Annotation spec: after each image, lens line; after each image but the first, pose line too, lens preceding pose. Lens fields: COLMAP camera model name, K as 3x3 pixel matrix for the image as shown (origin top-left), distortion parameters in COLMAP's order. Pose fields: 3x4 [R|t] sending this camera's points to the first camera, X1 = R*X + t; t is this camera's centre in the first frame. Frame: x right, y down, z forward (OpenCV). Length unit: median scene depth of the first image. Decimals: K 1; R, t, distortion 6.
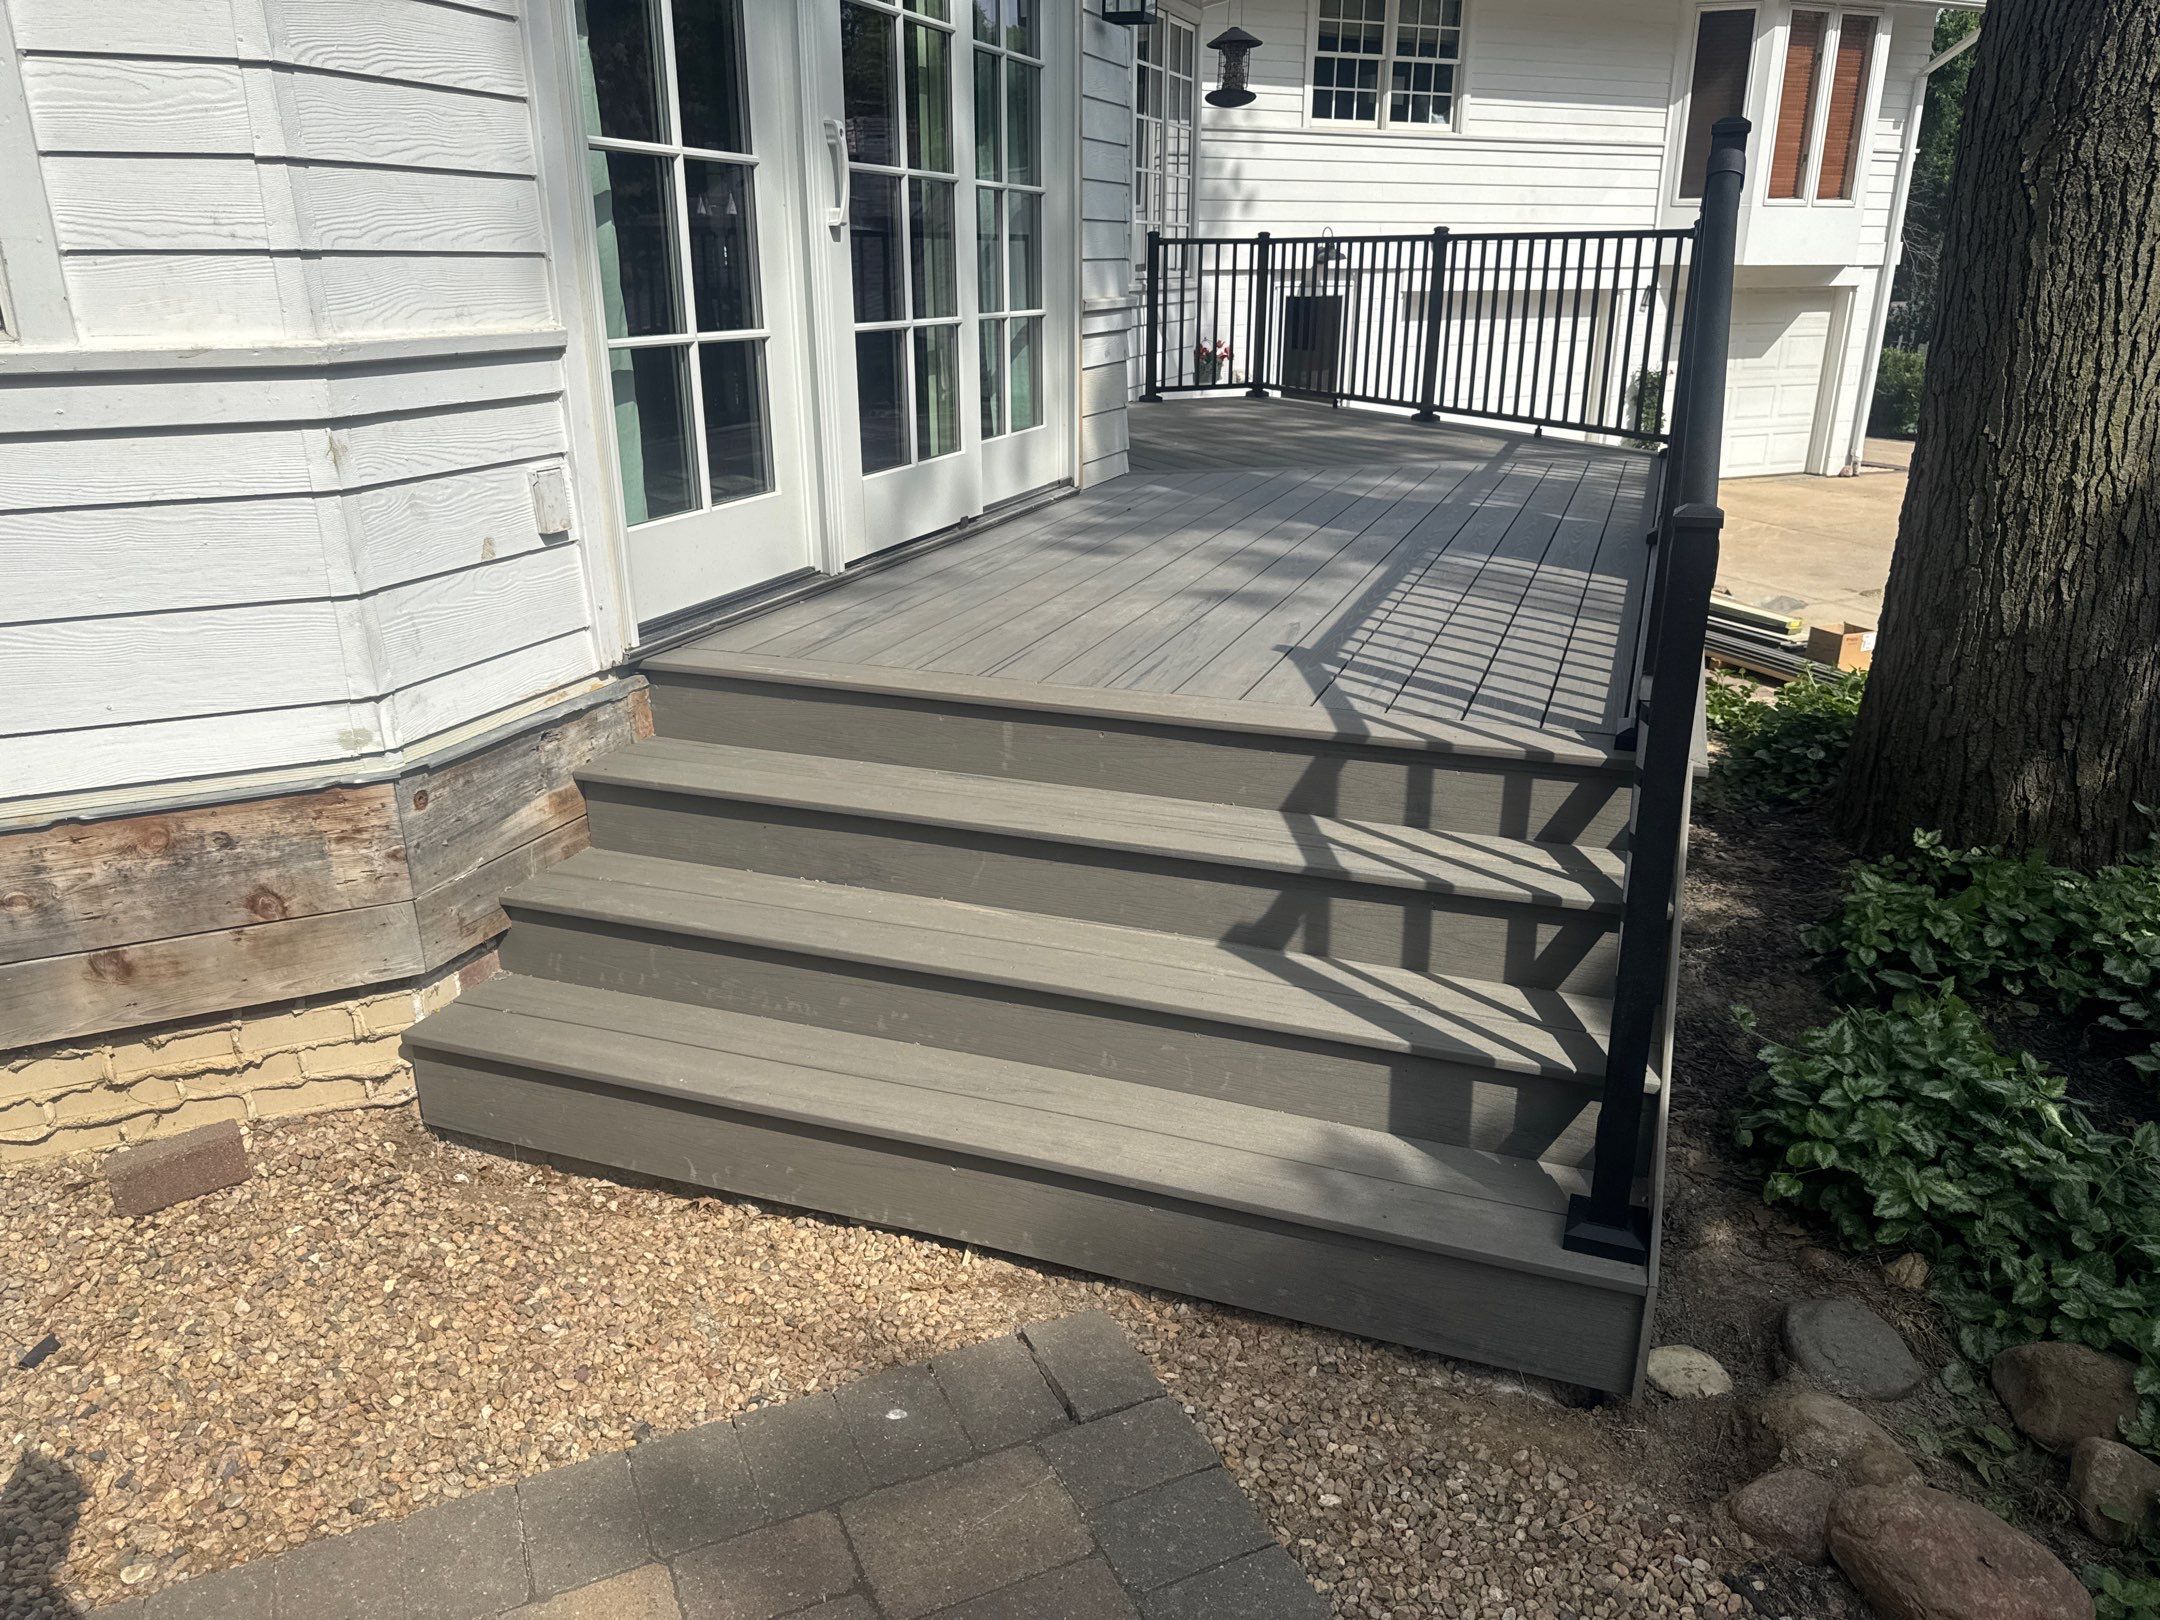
lens RADIAL K [[1531.9, 0, 1088.4], [0, 1531.9, 806.3], [0, 0, 1]] dist [0.018352, -0.019209]
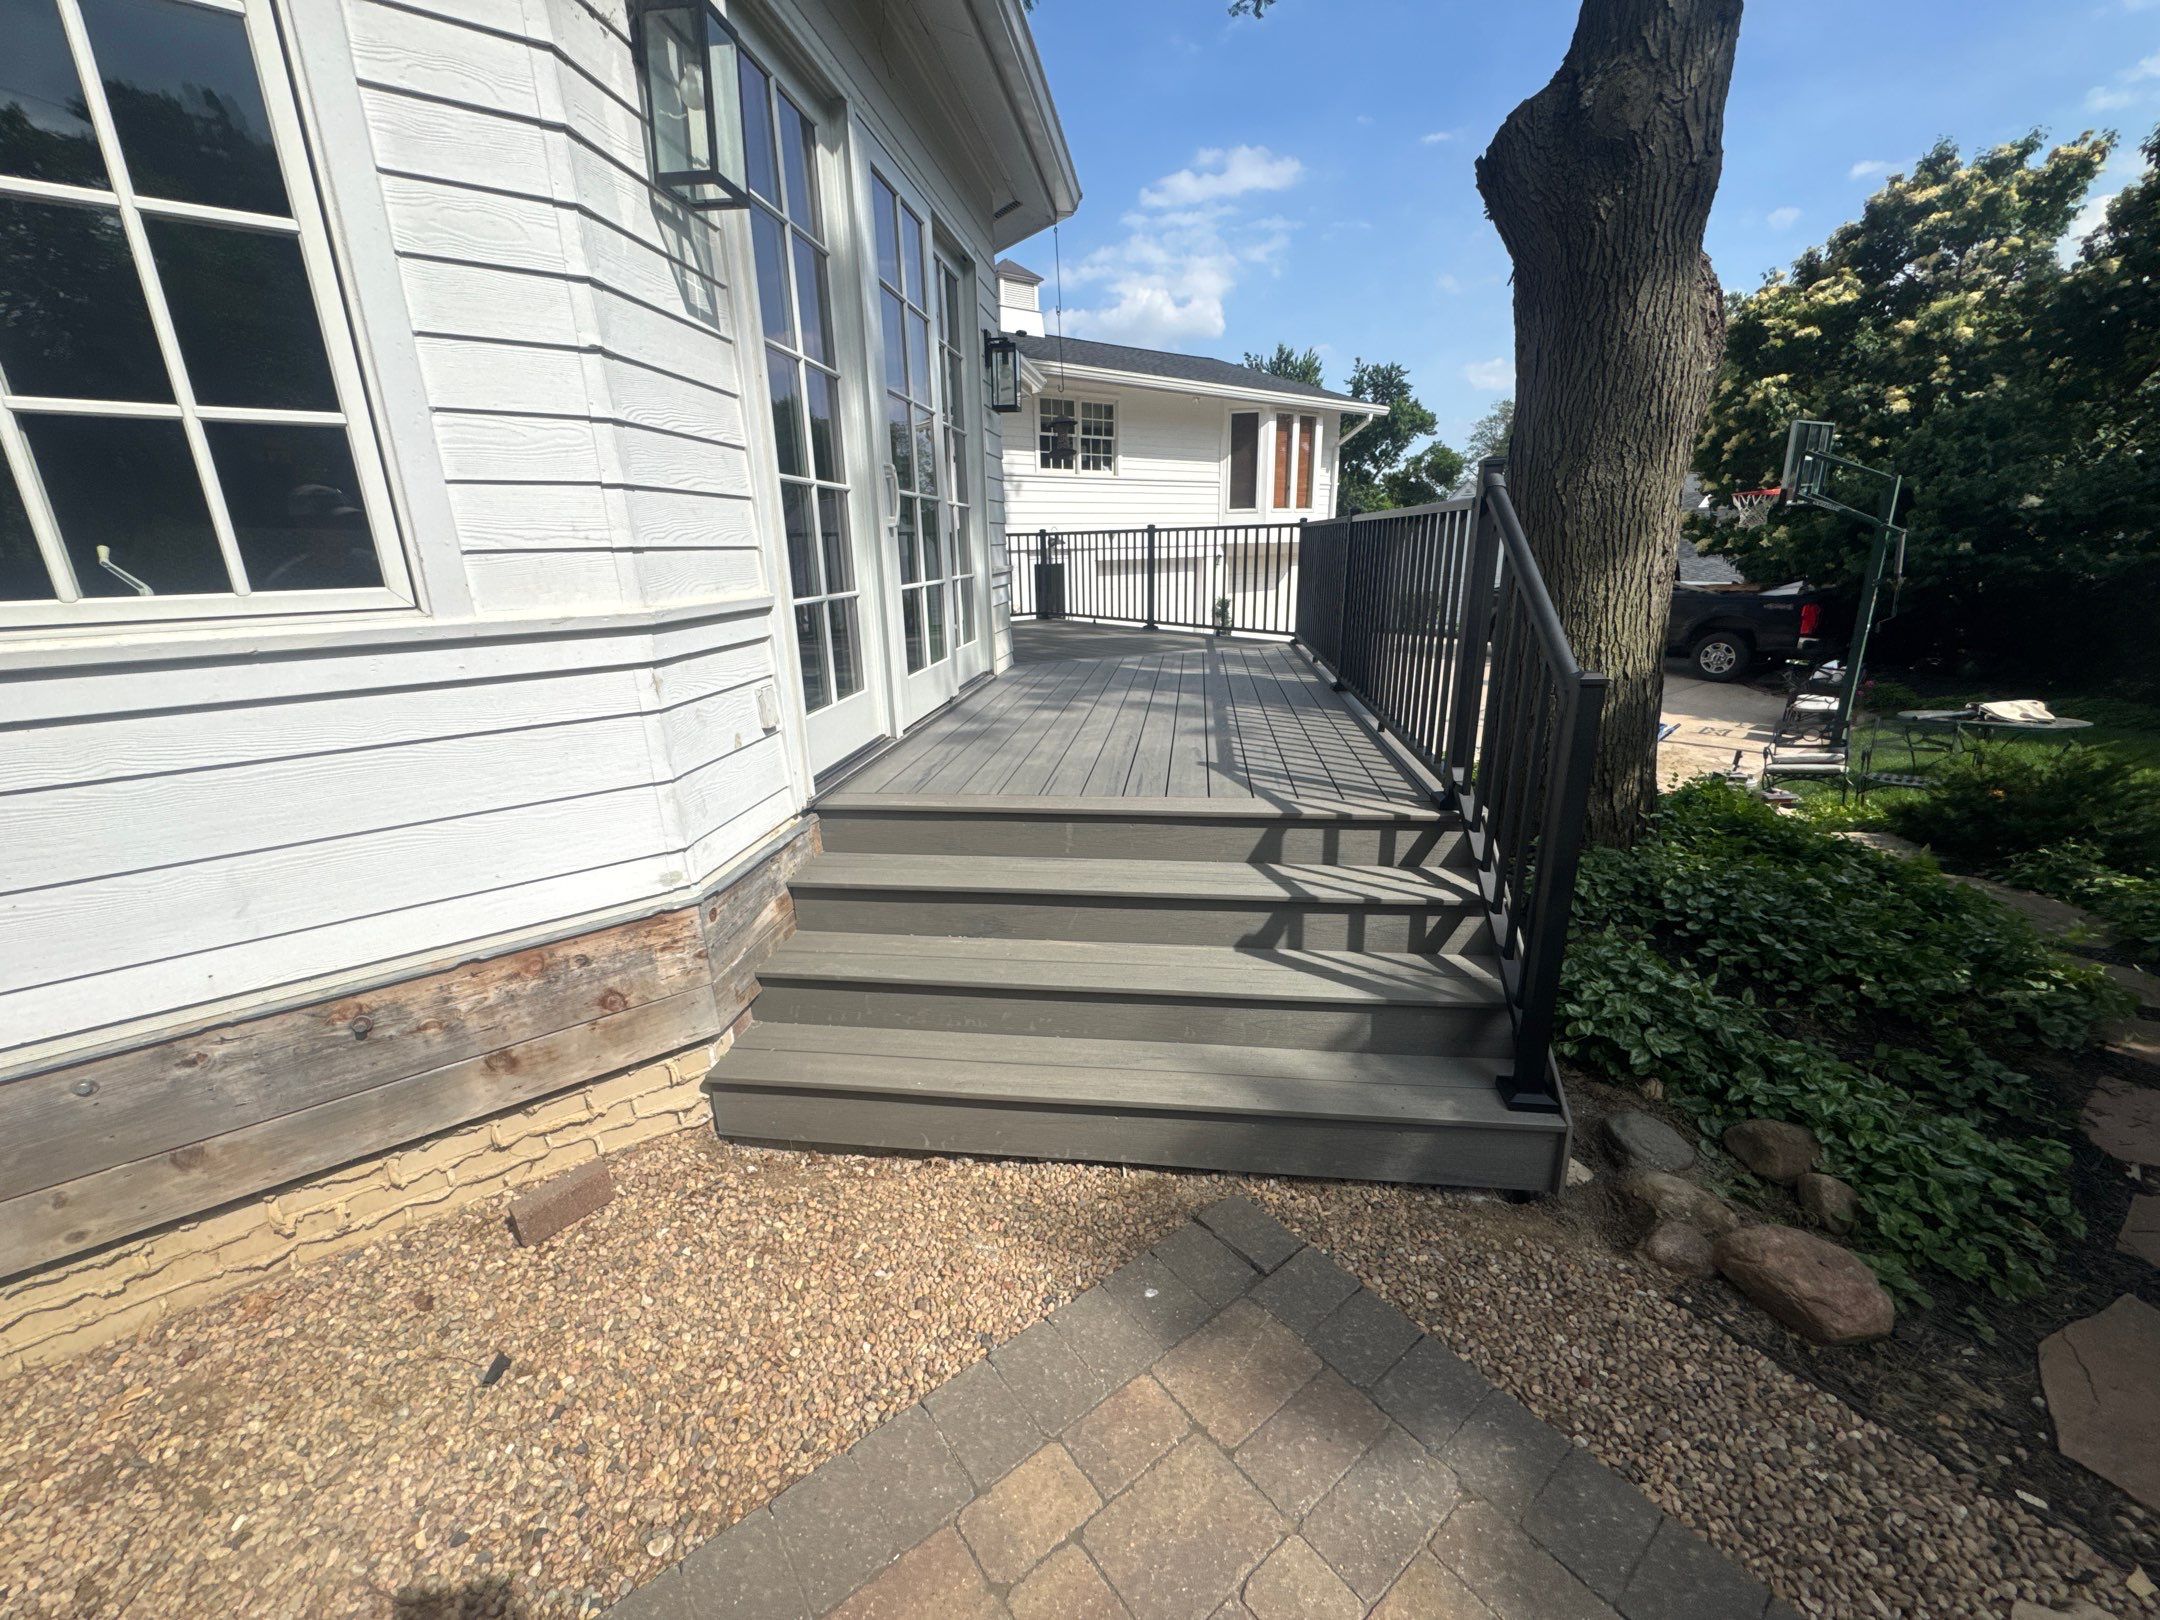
lens RADIAL K [[856.6, 0, 1079.8], [0, 856.6, 803.2], [0, 0, 1]] dist [-0.000559, 0.000579]
pose [[0.974819, -0.084610, 0.206325, -0.257643], [0.094896, 0.994665, -0.040460, -0.044441], [-0.201801, 0.059020, 0.977647, 0.127286]]
